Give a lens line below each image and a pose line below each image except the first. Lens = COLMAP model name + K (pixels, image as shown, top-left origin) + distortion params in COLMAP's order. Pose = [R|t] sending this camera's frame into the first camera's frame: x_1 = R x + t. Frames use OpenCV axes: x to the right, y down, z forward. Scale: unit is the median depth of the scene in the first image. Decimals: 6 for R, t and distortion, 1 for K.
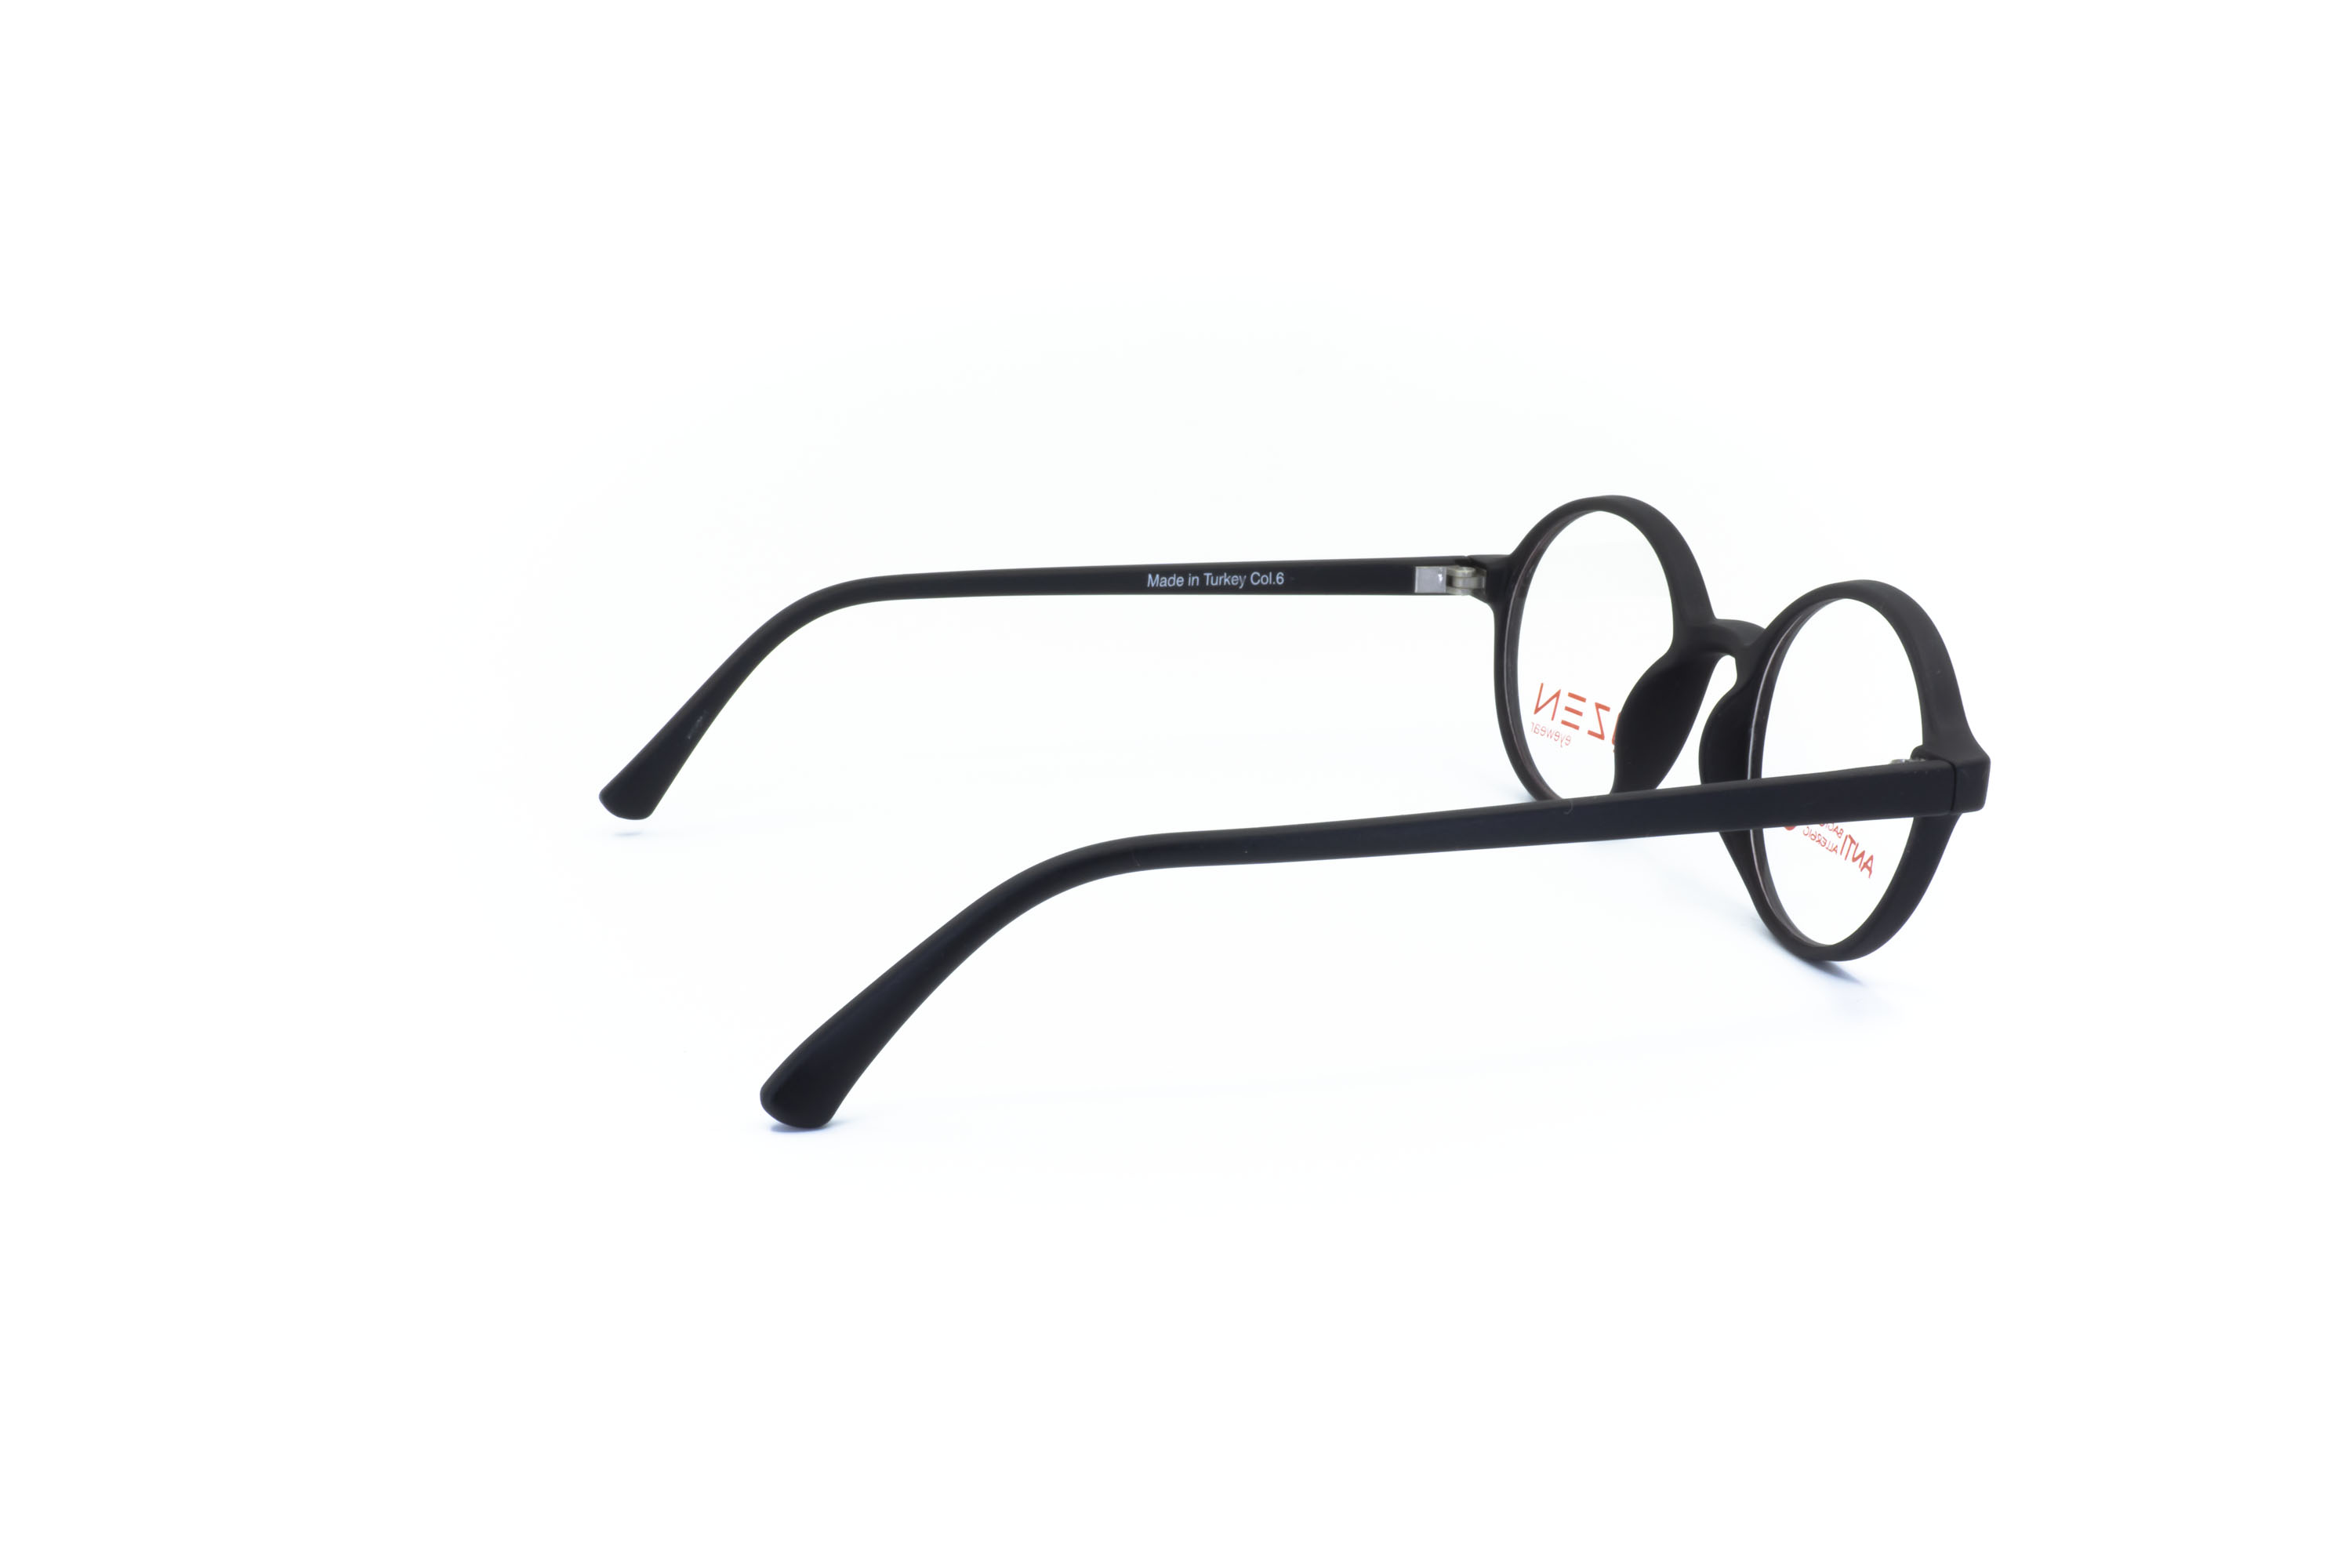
lens RADIAL K [[2846.9, 0, 1173.5], [0, 2846.9, 777.4], [0, 0, 1]] dist [-0.029564, 0.000000]
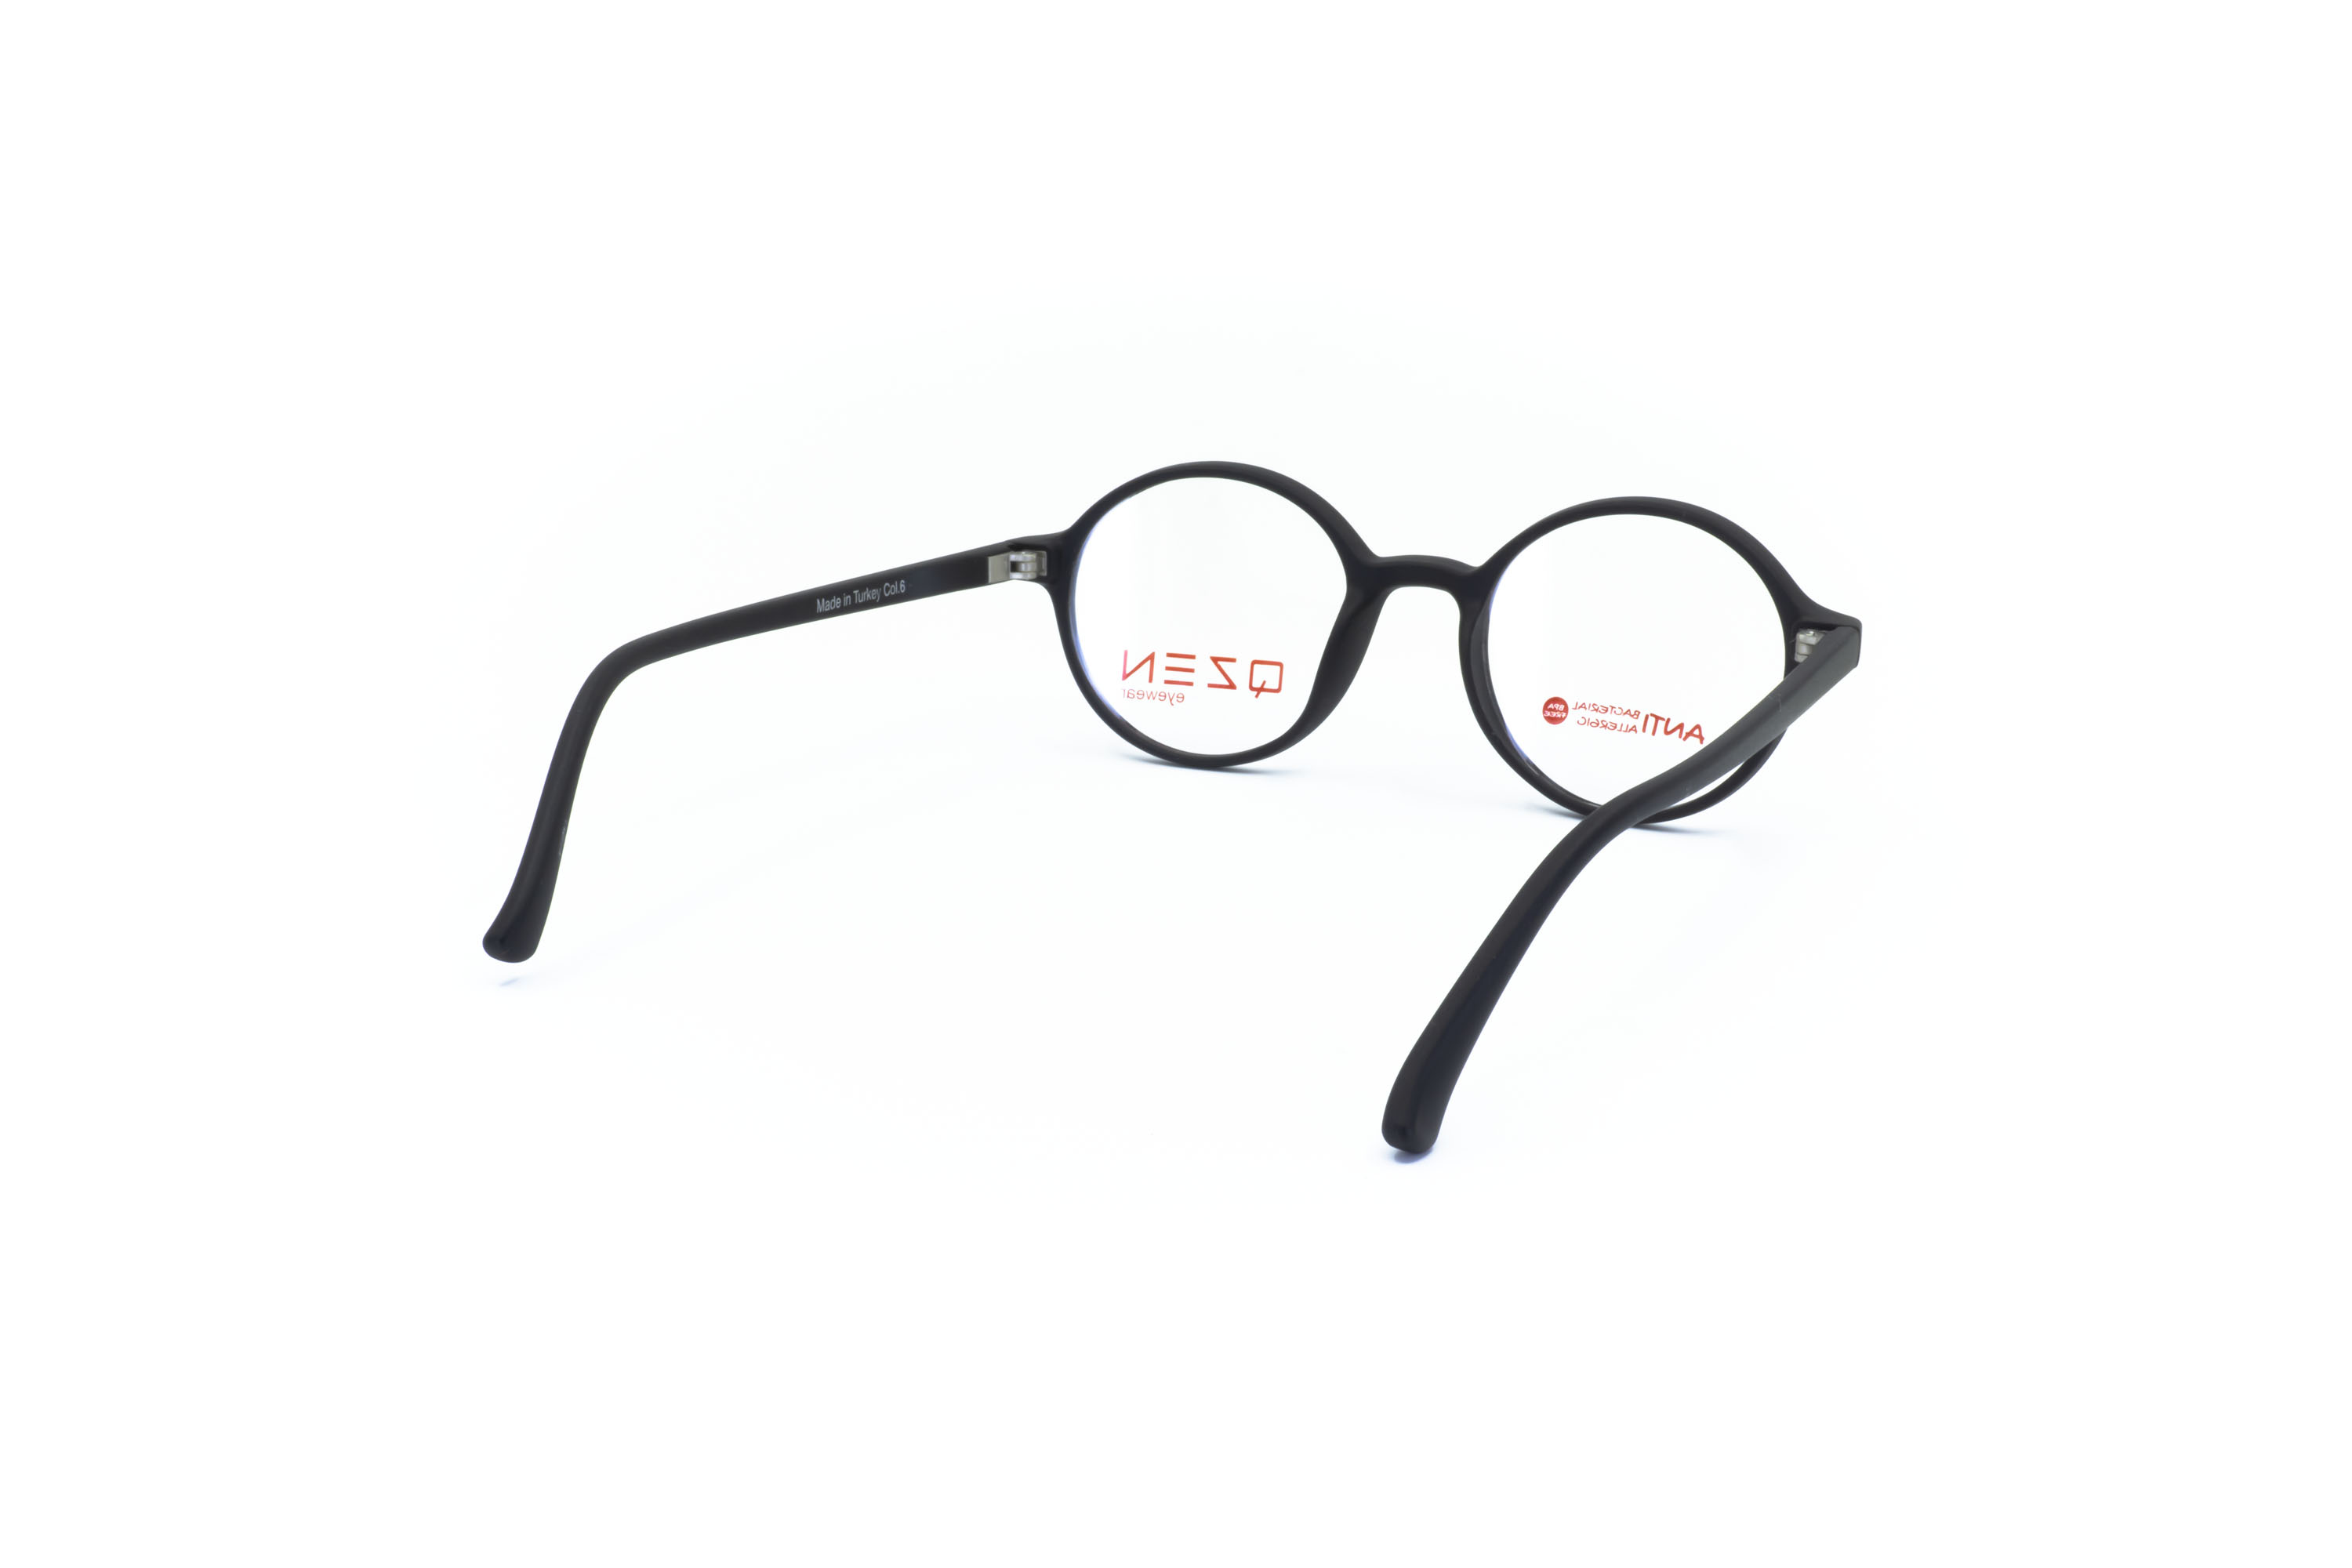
lens RADIAL K [[2846.9, 0, 1193.2], [0, 2846.9, 776.9], [0, 0, 1]] dist [-0.029564, 0.000000]
pose [[0.697851, -0.182111, 0.692704, -0.592101], [0.174274, 0.981244, 0.082399, -0.069815], [-0.694717, 0.063219, 0.716499, 0.235726]]
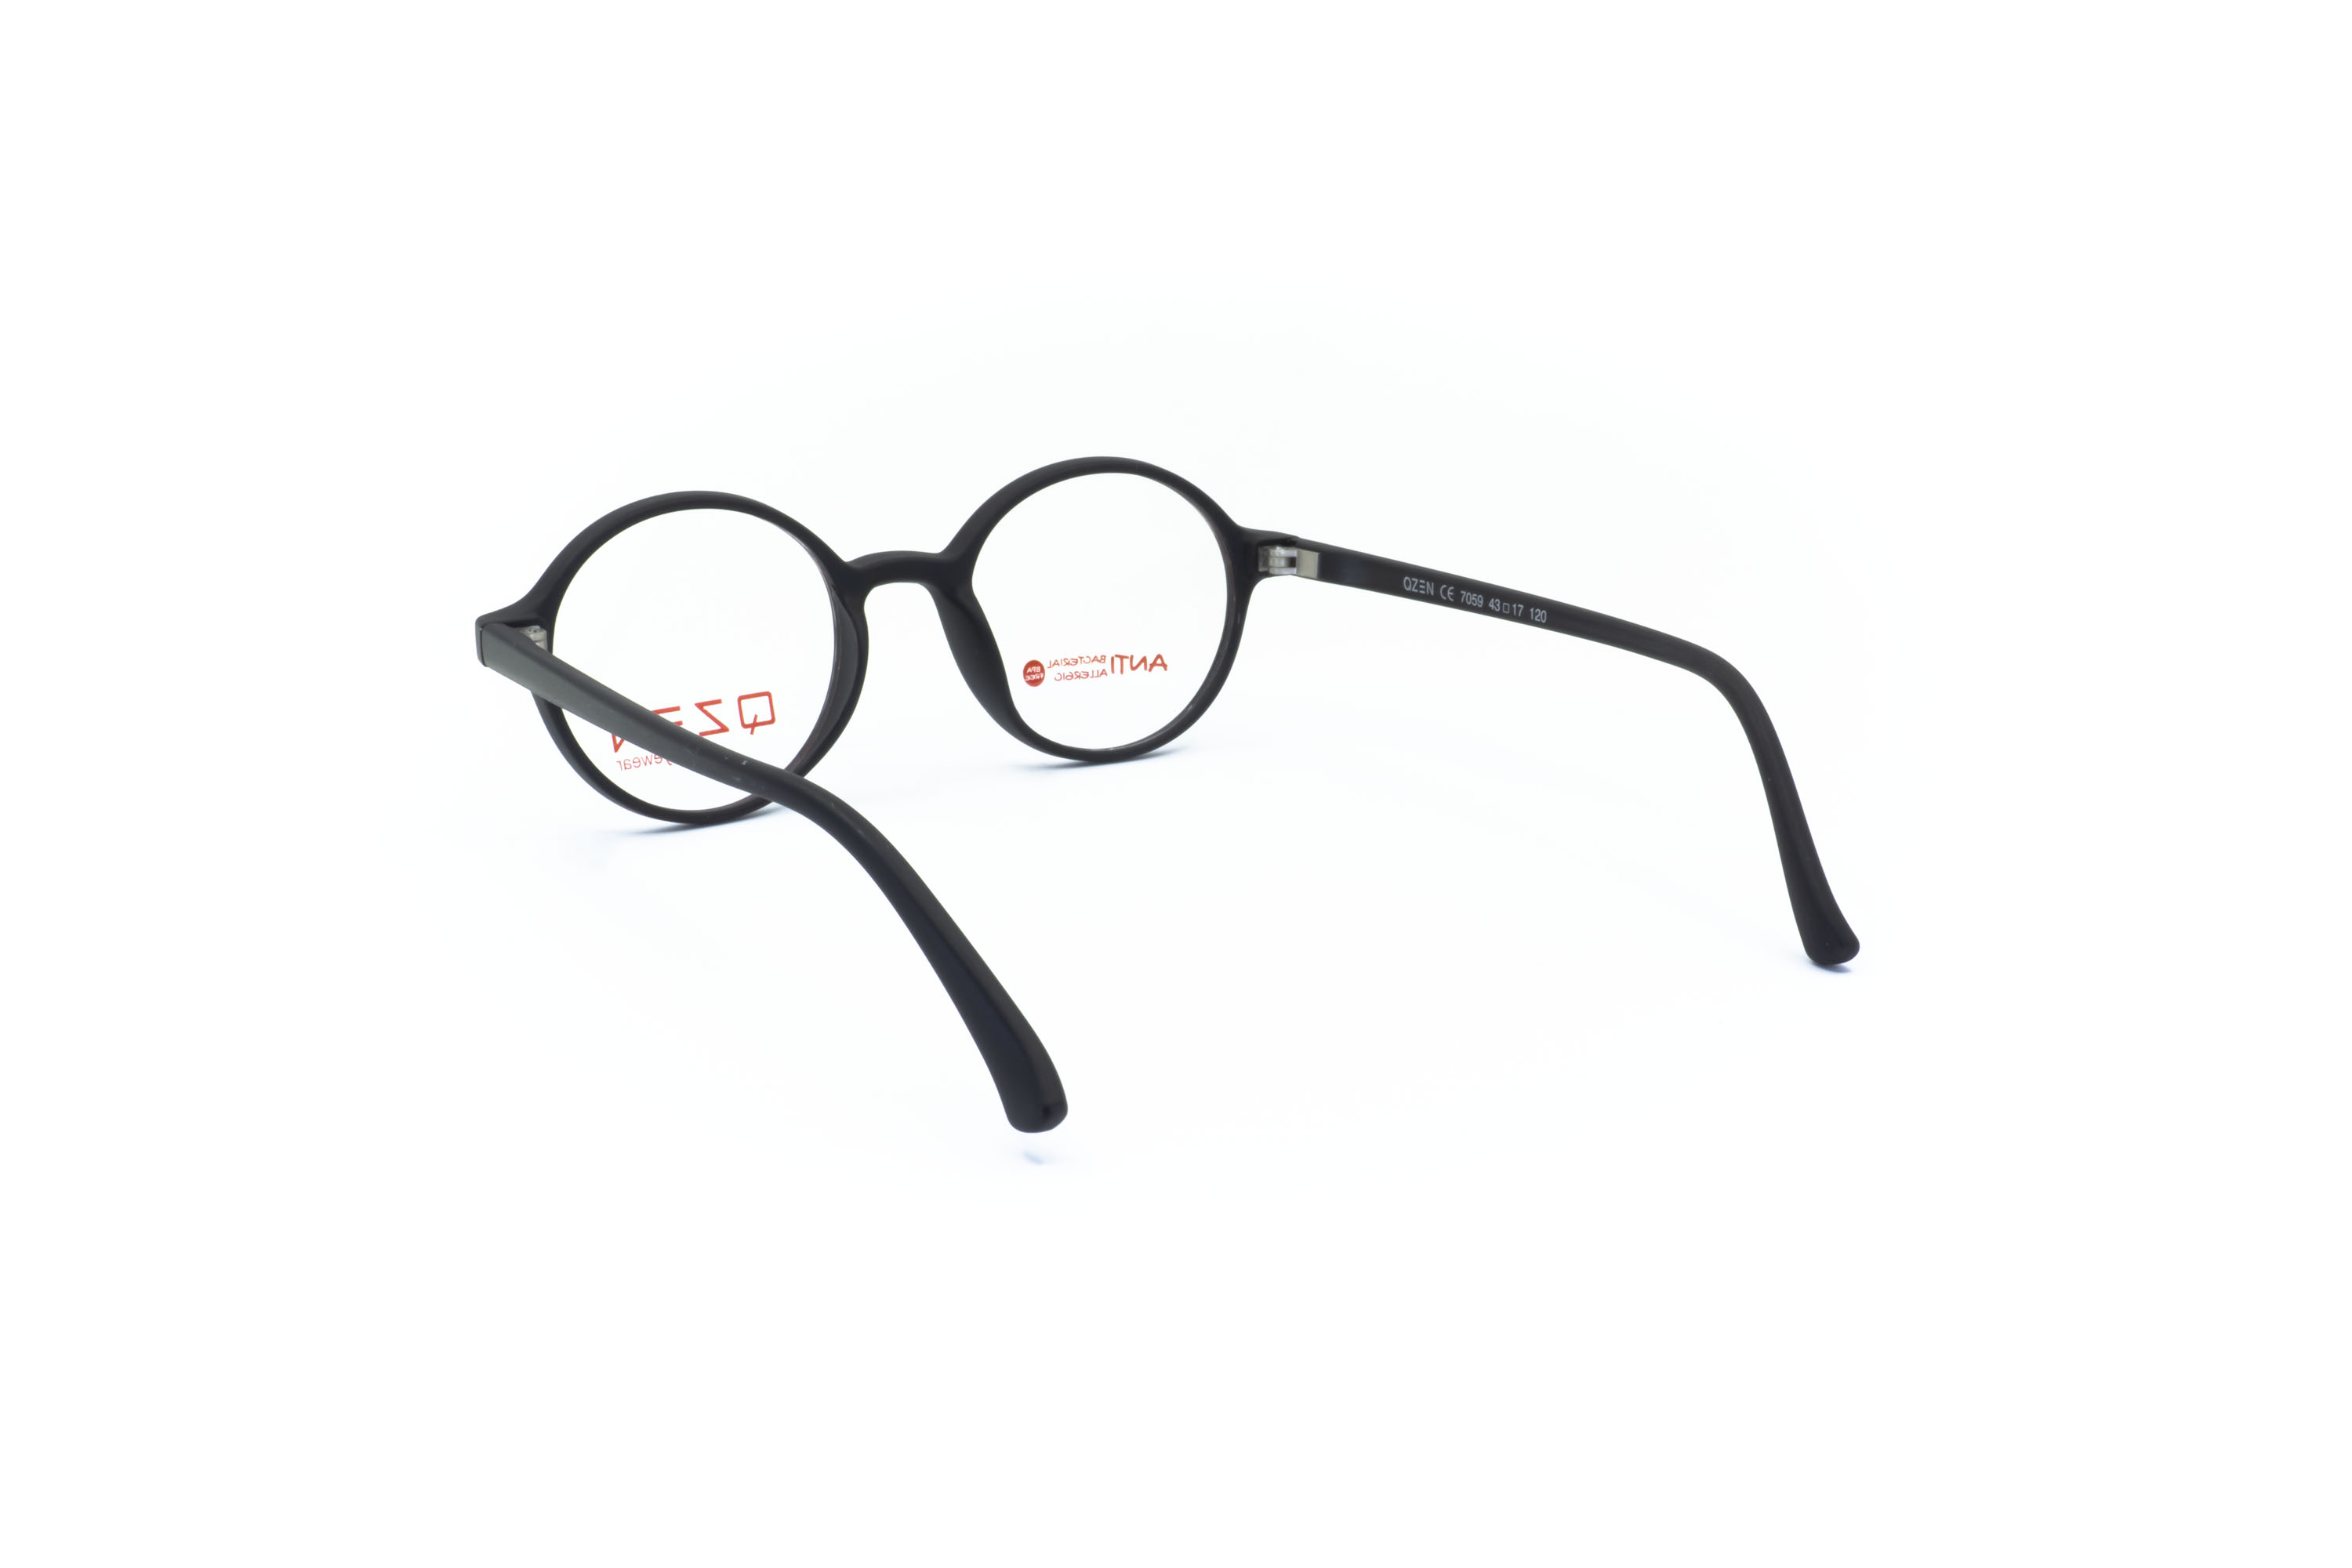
lens RADIAL K [[2846.9, 0, 1181.9], [0, 2846.9, 785.2], [0, 0, 1]] dist [-0.029564, 0.000000]
pose [[-0.278018, -0.260921, 0.924460, -0.797318], [0.224450, 0.918115, 0.326630, -0.277774], [-0.933985, 0.298304, -0.196689, 1.021602]]
